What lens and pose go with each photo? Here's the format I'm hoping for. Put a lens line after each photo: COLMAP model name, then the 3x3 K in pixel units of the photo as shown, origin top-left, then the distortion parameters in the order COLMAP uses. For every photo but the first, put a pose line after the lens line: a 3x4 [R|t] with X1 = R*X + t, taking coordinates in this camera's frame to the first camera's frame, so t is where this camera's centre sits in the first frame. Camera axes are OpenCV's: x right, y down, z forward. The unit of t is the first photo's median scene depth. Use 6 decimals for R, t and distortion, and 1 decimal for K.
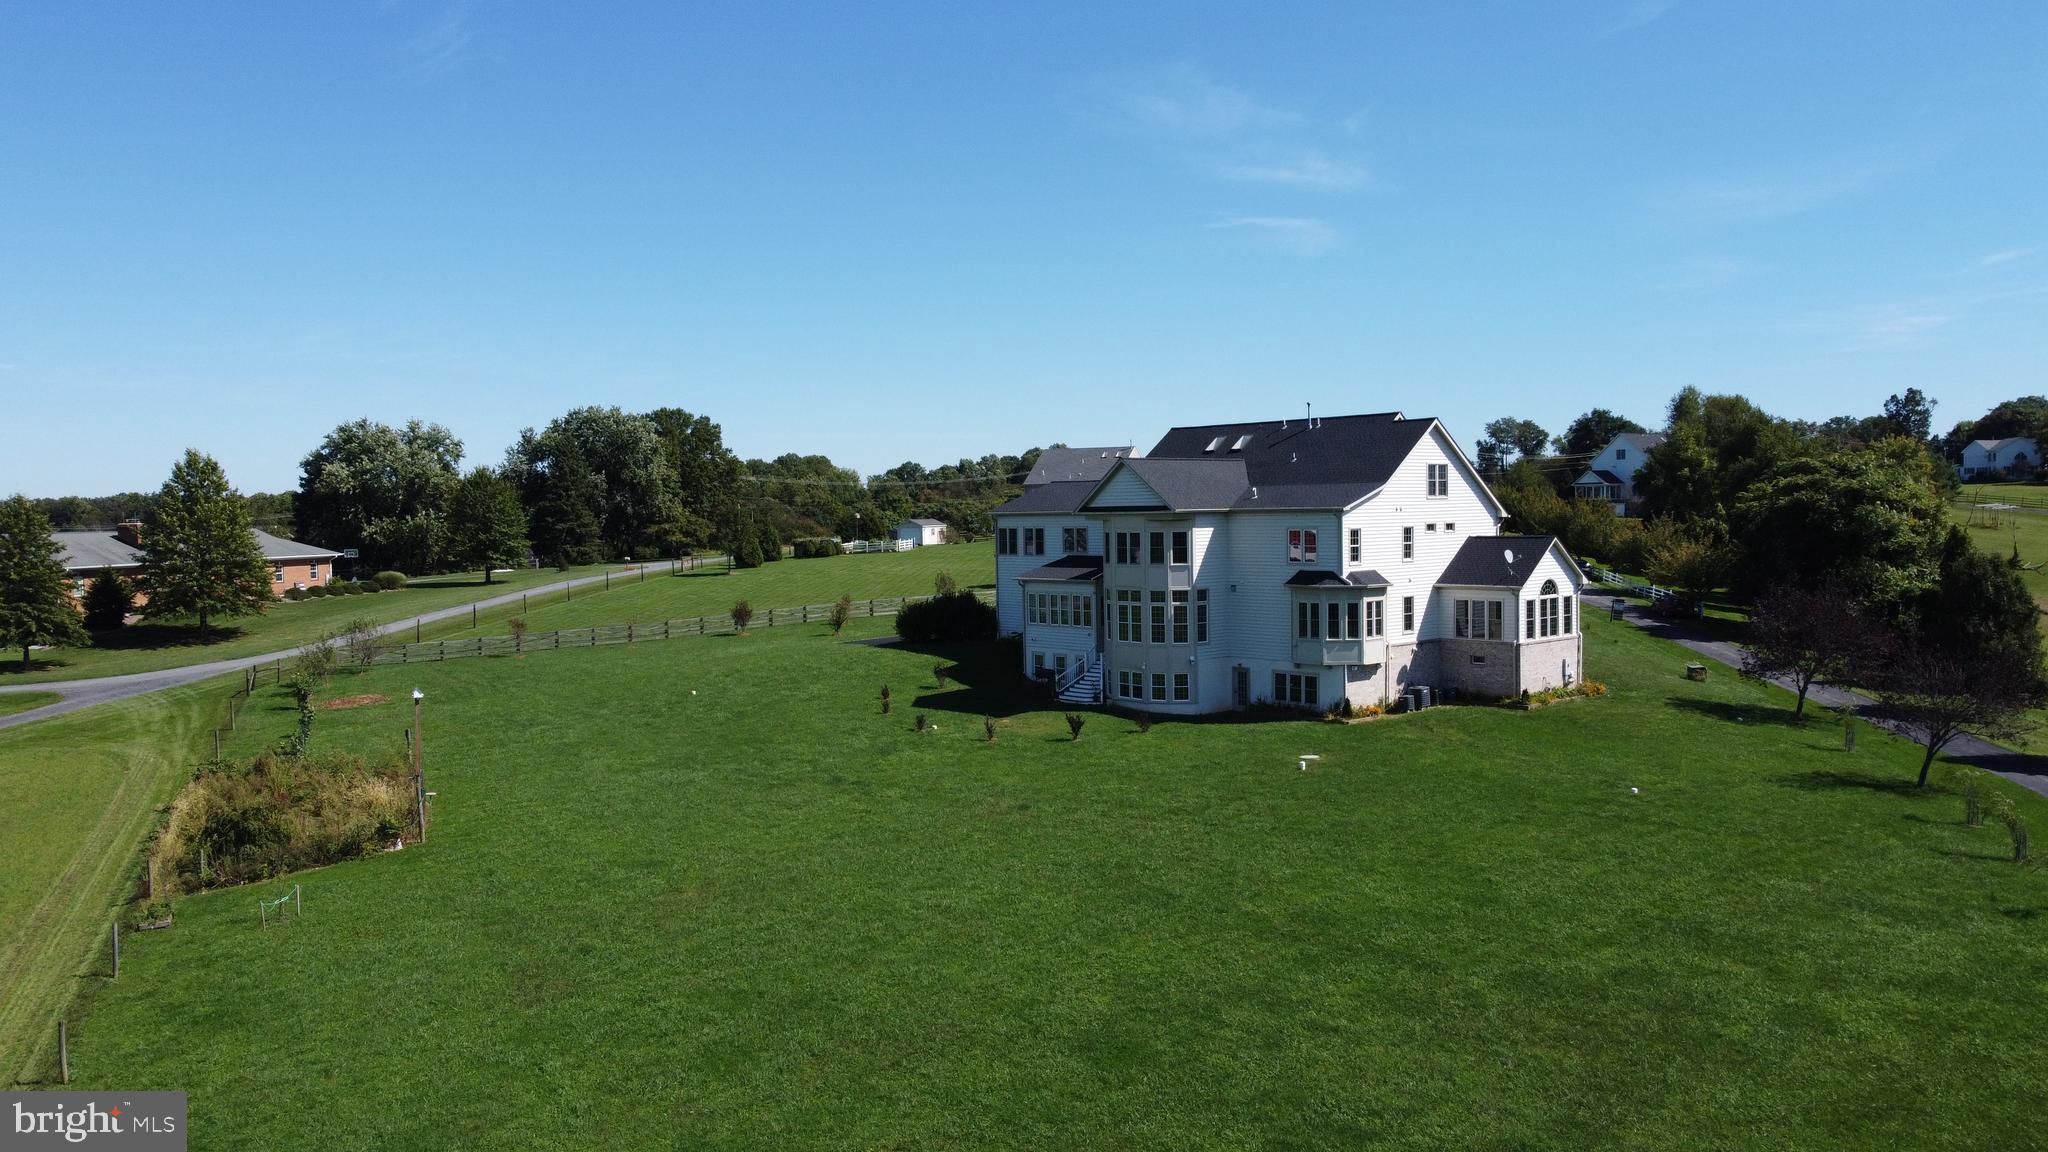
lens RADIAL K [[1558.0, 0, 1024.0], [0, 1558.0, 576.0], [0, 0, 1]] dist [-0.000198, 0.003006]
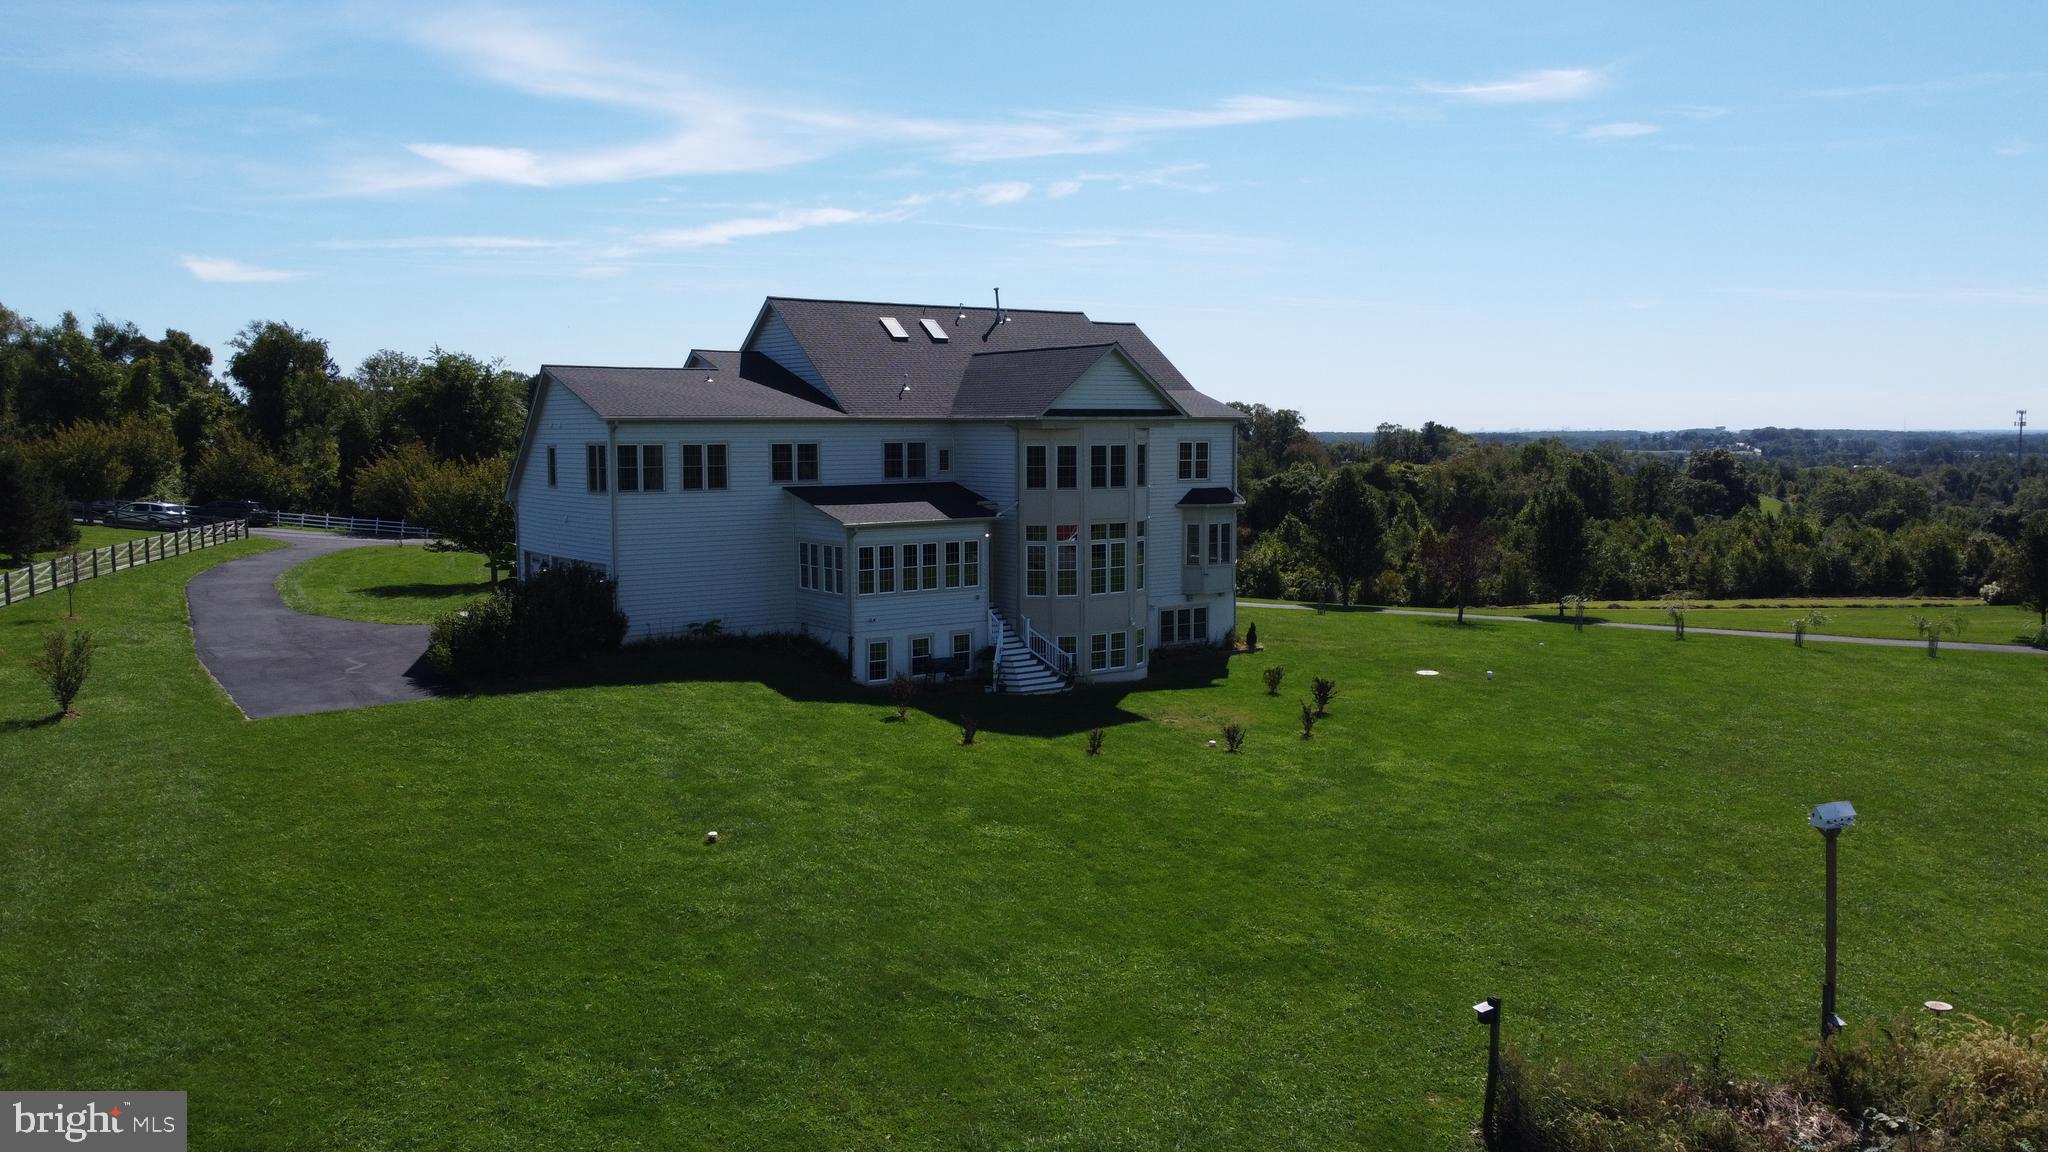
lens RADIAL K [[1558.0, 0, 1024.0], [0, 1558.0, 576.0], [0, 0, 1]] dist [-0.000198, 0.003006]
pose [[0.104790, -0.080768, 0.991209, -0.670571], [0.043575, 0.996112, 0.076561, -0.024368], [-0.993539, 0.035169, 0.107902, 0.960264]]
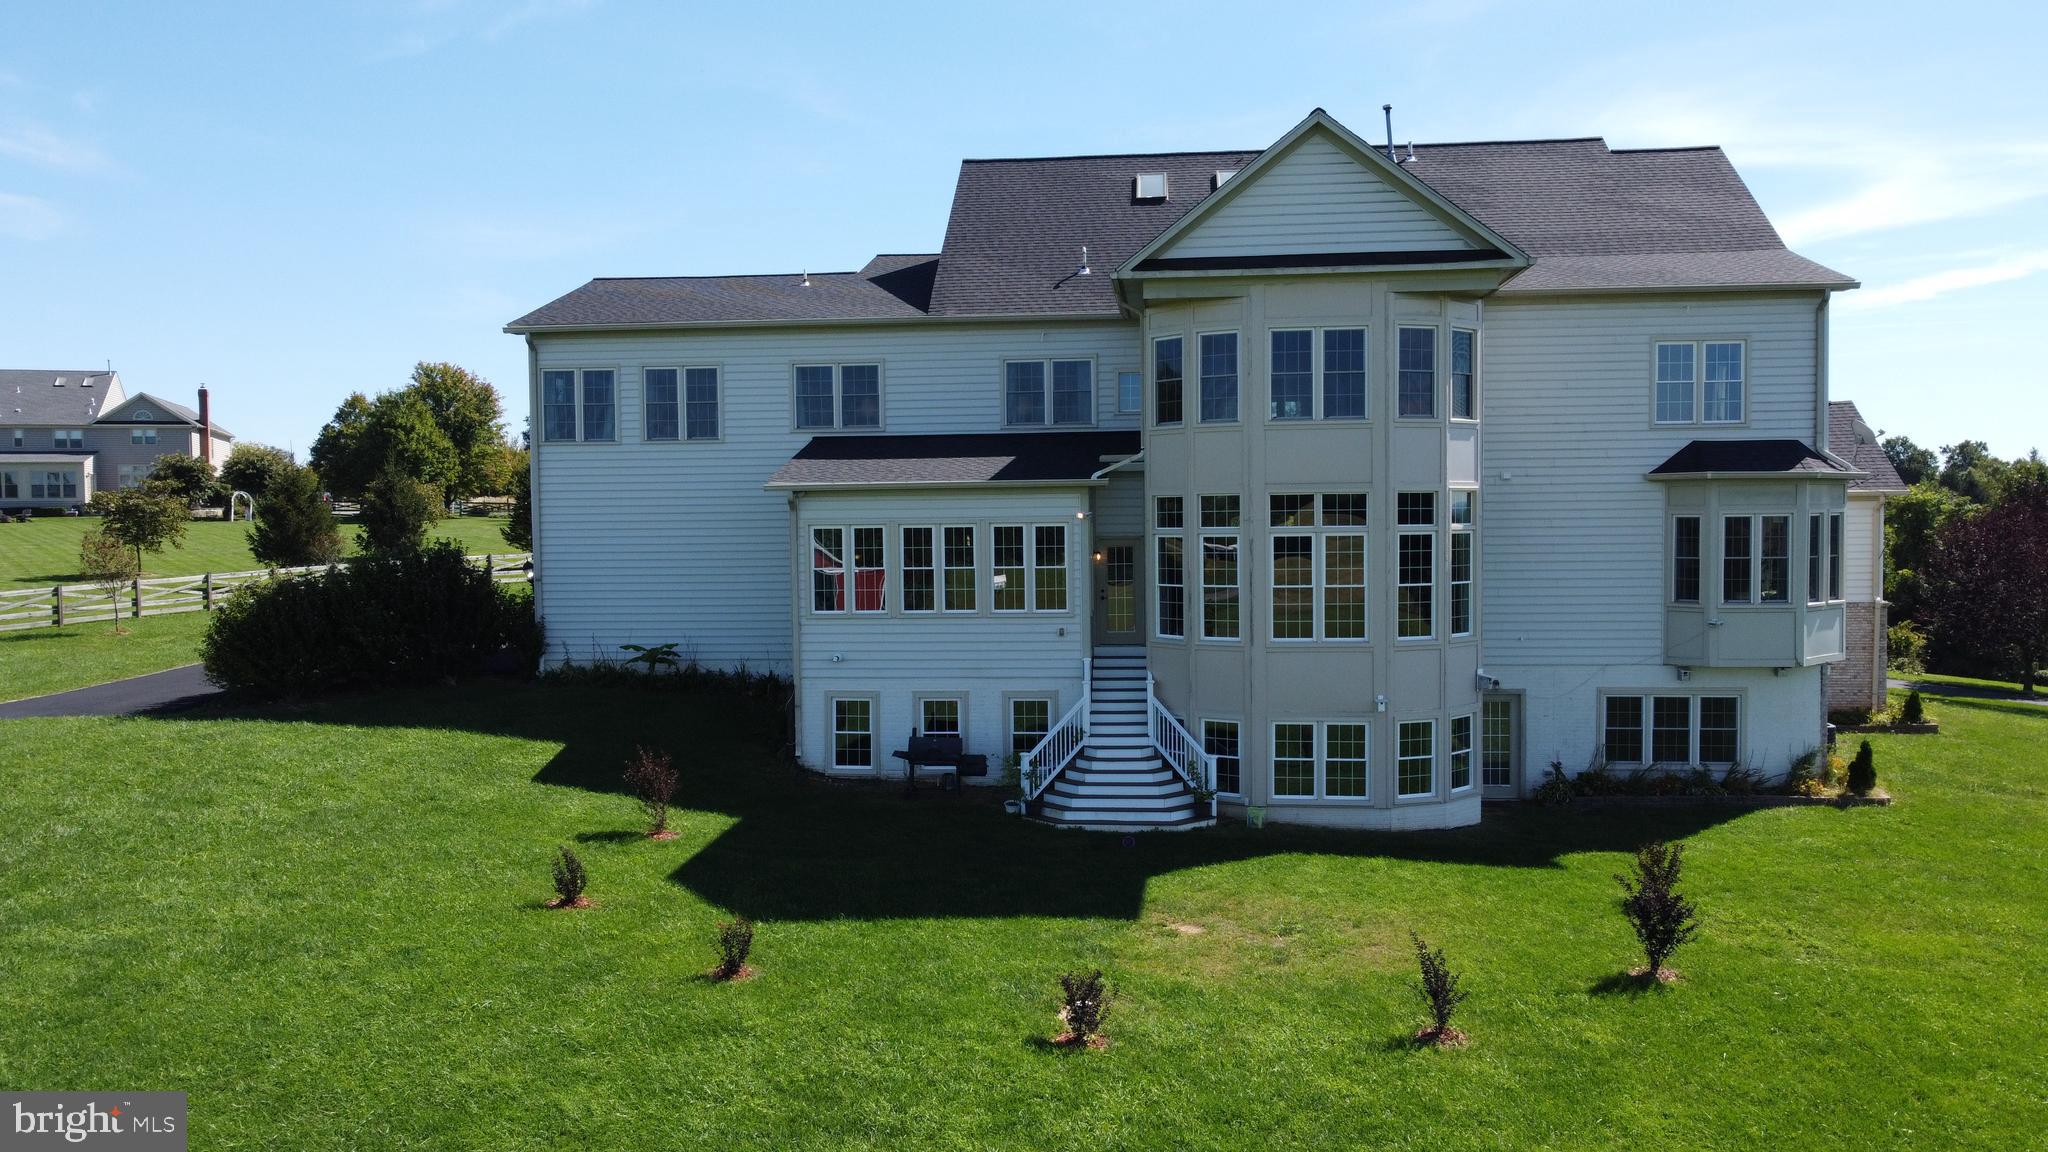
lens RADIAL K [[1558.0, 0, 1024.0], [0, 1558.0, 576.0], [0, 0, 1]] dist [-0.000198, 0.003006]
pose [[0.735084, -0.020430, 0.677668, -0.221853], [0.028480, 0.999594, -0.000757, 0.026185], [-0.677378, 0.019857, 0.735367, 0.784729]]
